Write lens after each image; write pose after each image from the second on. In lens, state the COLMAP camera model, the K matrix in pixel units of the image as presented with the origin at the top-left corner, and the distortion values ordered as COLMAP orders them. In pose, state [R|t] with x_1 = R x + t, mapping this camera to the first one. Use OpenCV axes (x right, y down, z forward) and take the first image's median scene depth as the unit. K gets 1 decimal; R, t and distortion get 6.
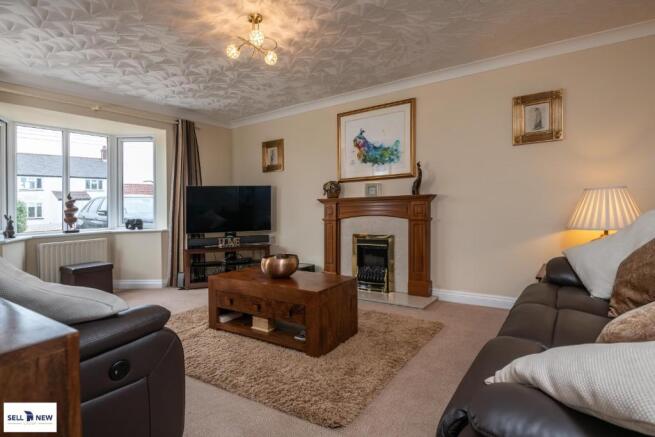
lens RADIAL K [[354.2, 0, 327.5], [0, 354.2, 218.5], [0, 0, 1]] dist [-0.000107, -0.000568]
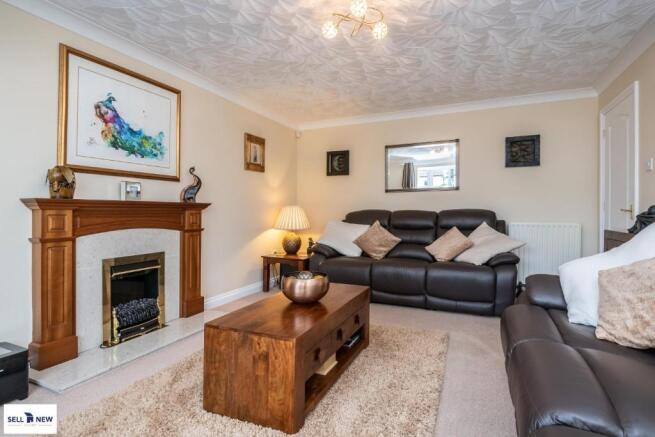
lens RADIAL K [[354.2, 0, 327.5], [0, 354.2, 218.5], [0, 0, 1]] dist [-0.000107, -0.000568]
pose [[-0.202454, -0.006351, 0.979271, -0.633626], [0.015511, 0.999833, 0.009691, -0.028192], [-0.979169, 0.017152, -0.202322, 0.773782]]
